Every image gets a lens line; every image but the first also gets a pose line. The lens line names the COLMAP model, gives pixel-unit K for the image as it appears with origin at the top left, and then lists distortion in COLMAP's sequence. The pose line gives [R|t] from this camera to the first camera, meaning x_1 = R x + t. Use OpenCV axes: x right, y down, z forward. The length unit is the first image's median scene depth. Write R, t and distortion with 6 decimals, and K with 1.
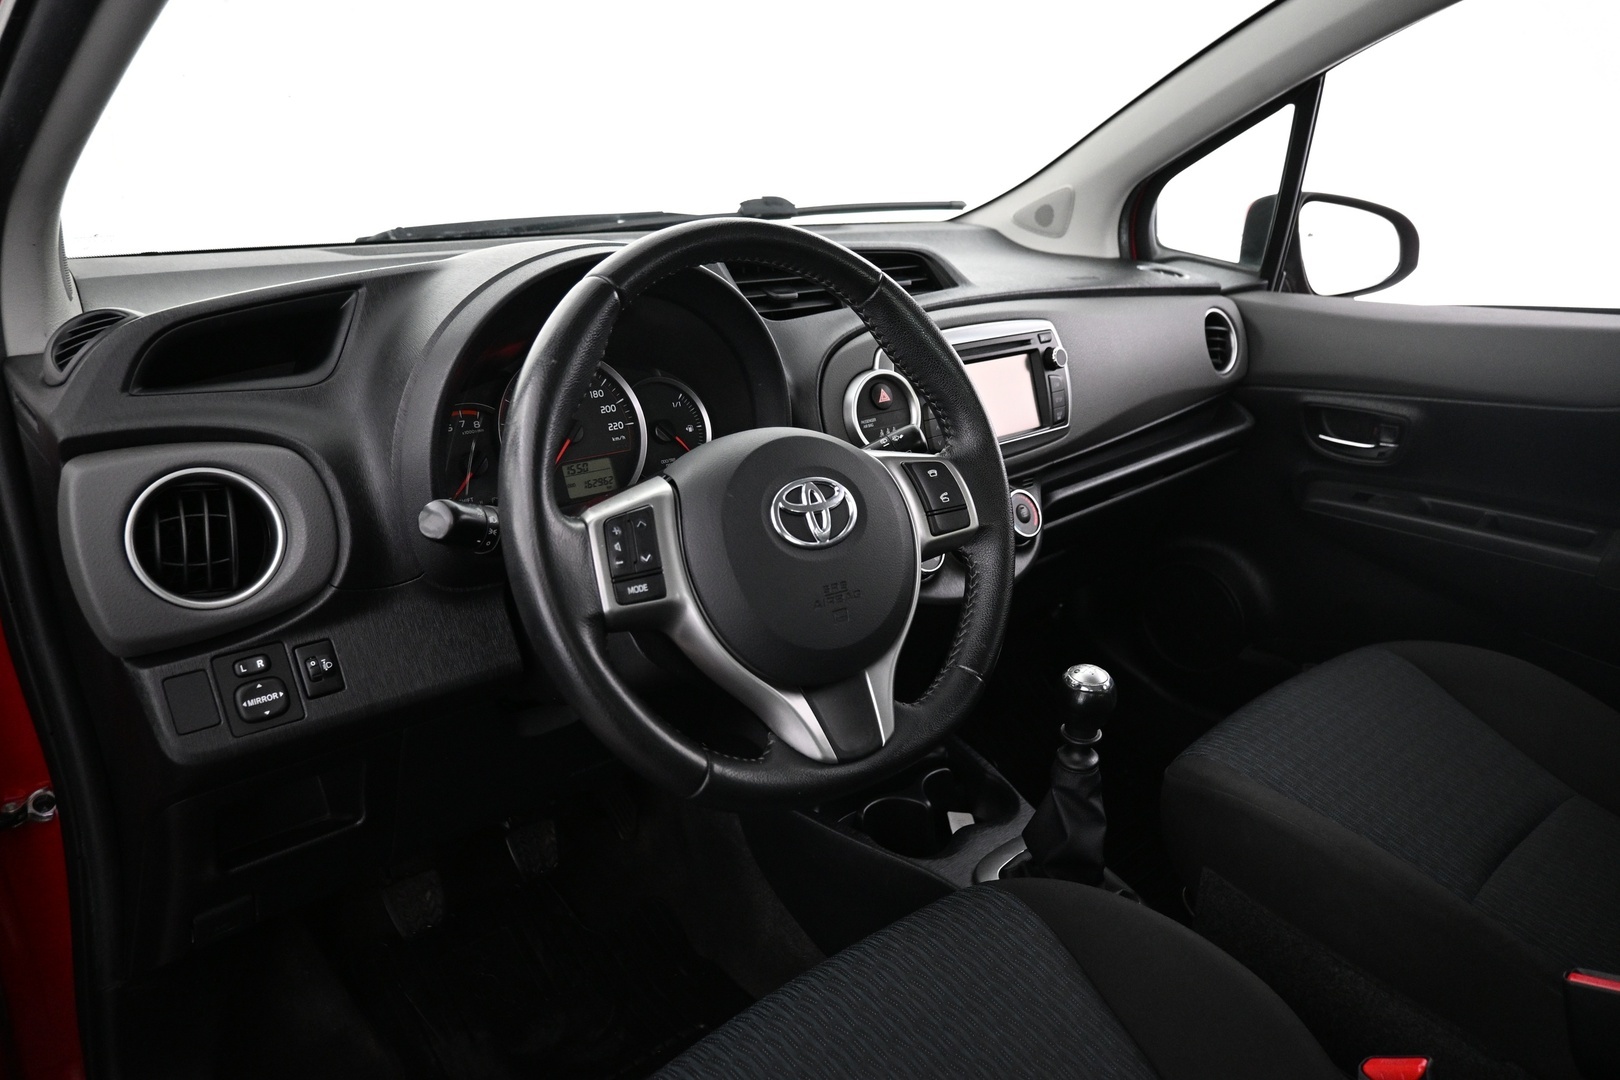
lens RADIAL K [[1097.2, 0, 810.0], [0, 1097.2, 540.0], [0, 0, 1]] dist [-0.003647, -0.001979]
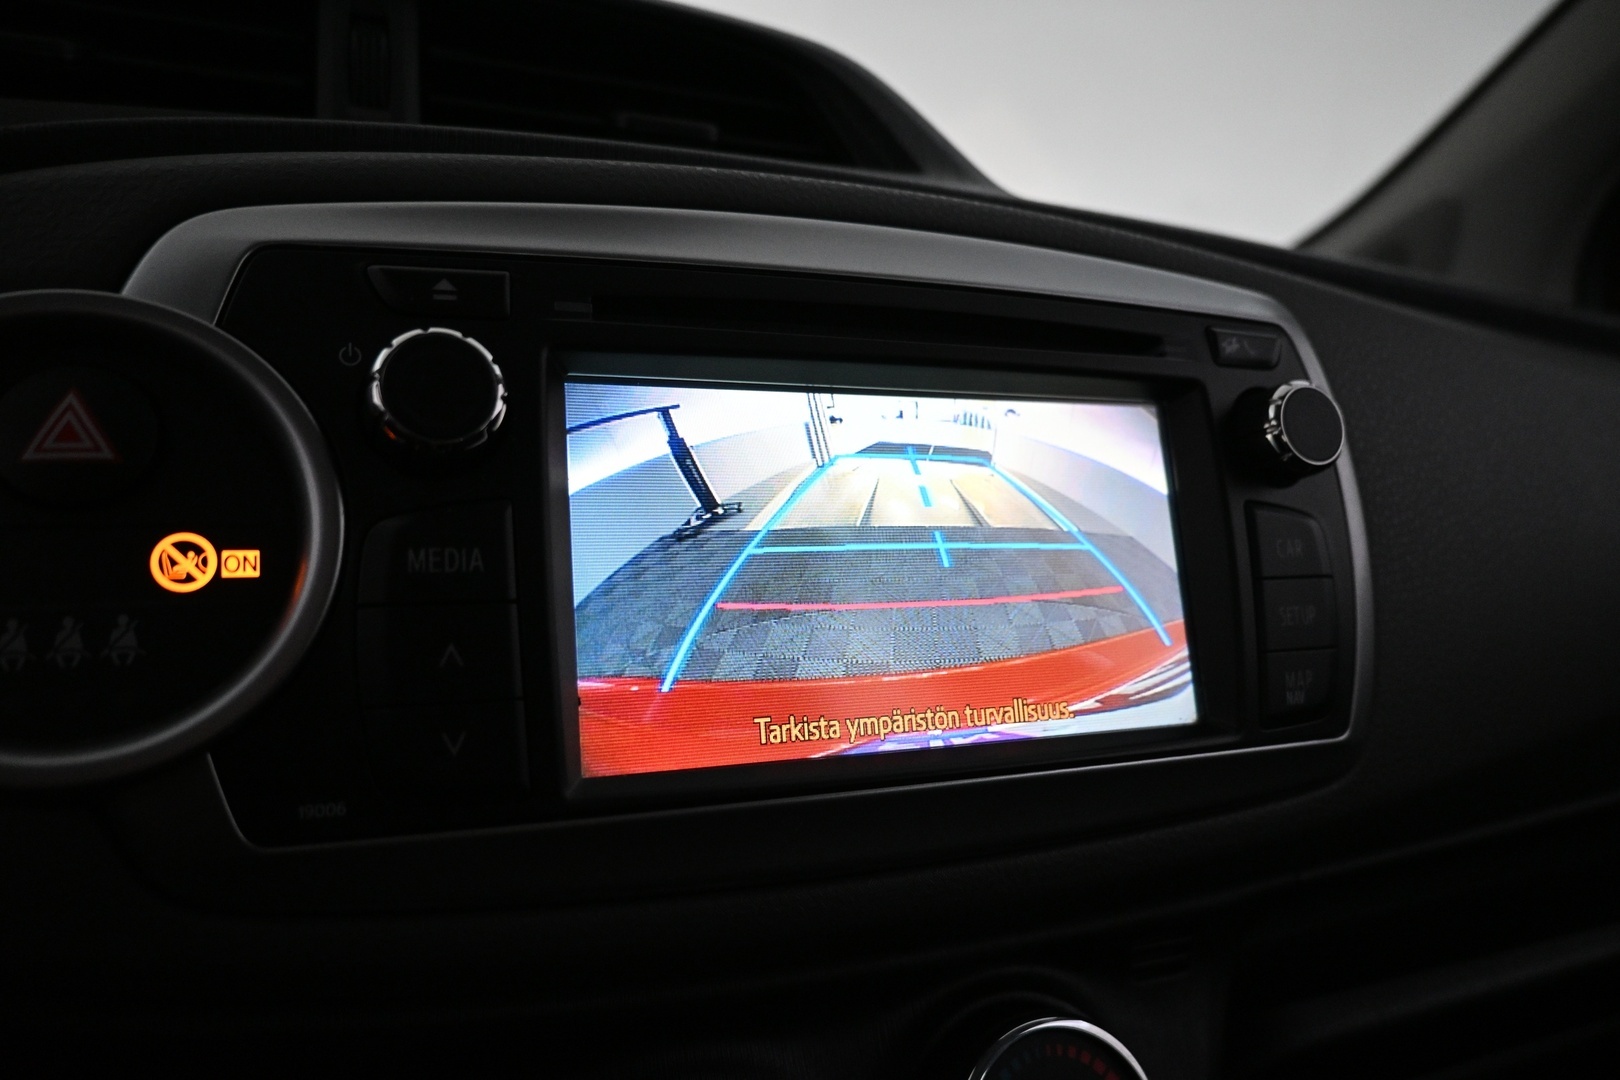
lens RADIAL K [[1097.2, 0, 810.0], [0, 1097.2, 540.0], [0, 0, 1]] dist [-0.003647, -0.001979]
pose [[0.940172, 0.070209, -0.333388, 0.207547], [-0.147066, 0.966308, -0.211238, -0.082469], [0.307324, 0.247630, 0.918821, 0.765418]]
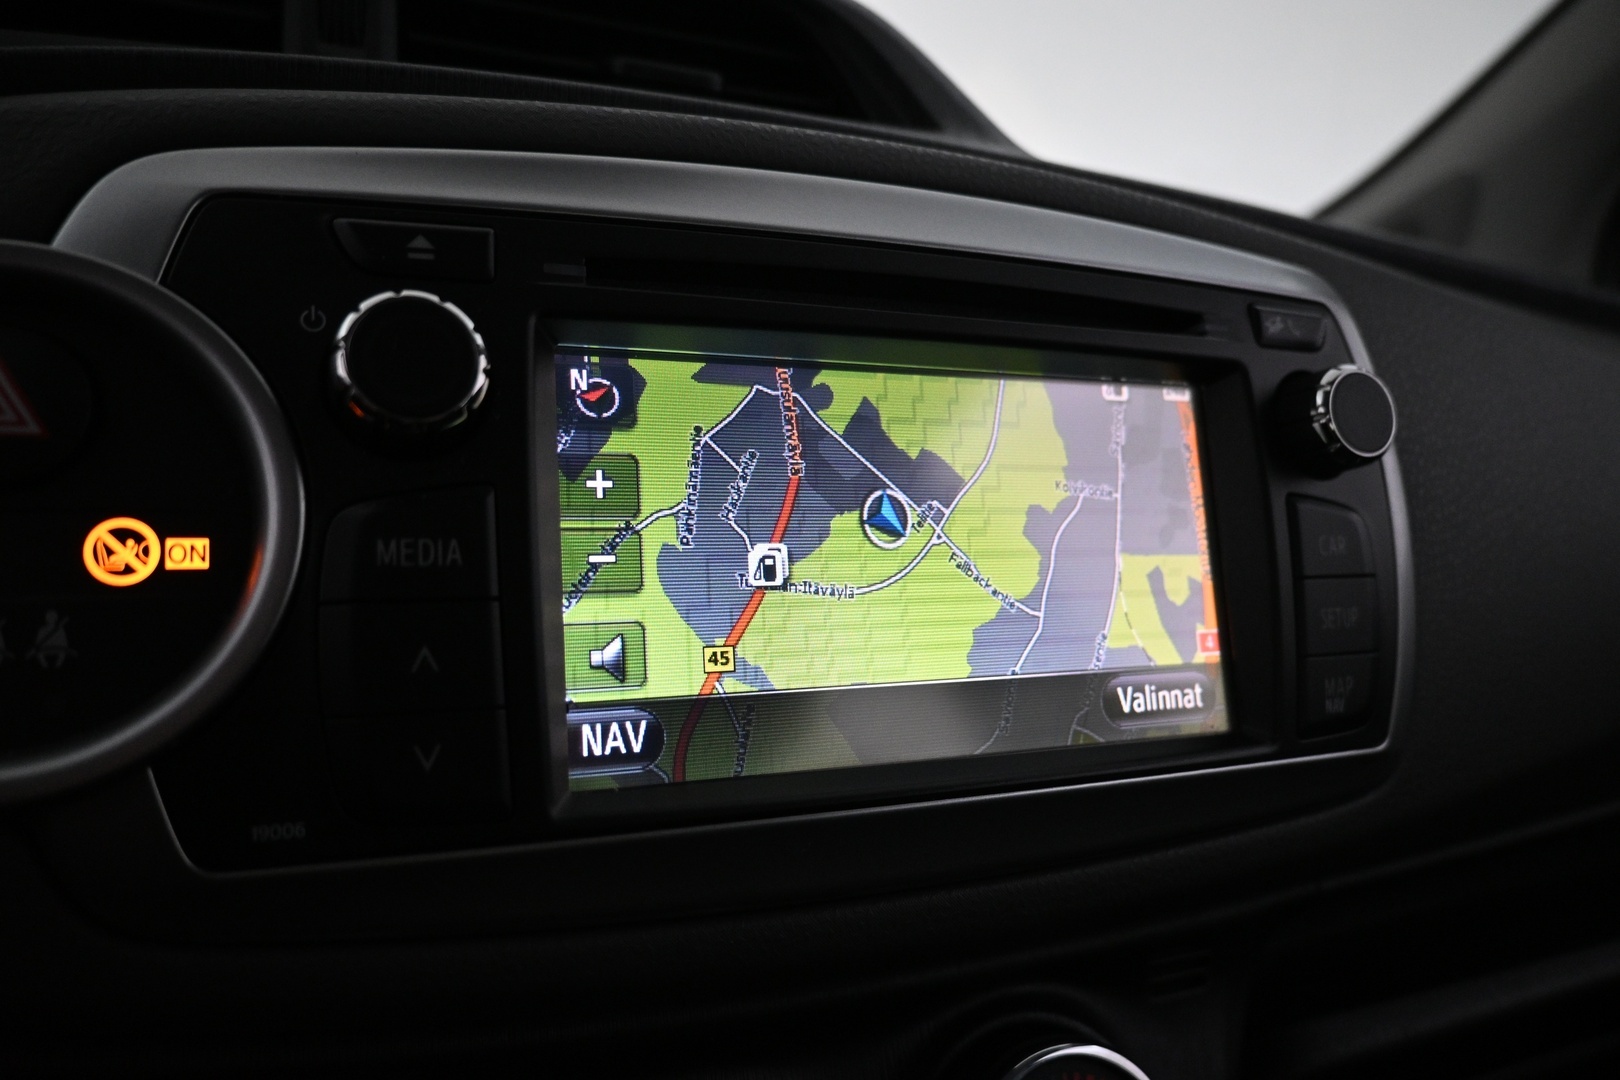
lens RADIAL K [[1097.2, 0, 810.0], [0, 1097.2, 540.0], [0, 0, 1]] dist [-0.003647, -0.001979]
pose [[0.943207, 0.095992, -0.318035, 0.197616], [-0.160576, 0.969814, -0.183509, -0.089250], [0.290819, 0.224155, 0.930150, 0.778526]]
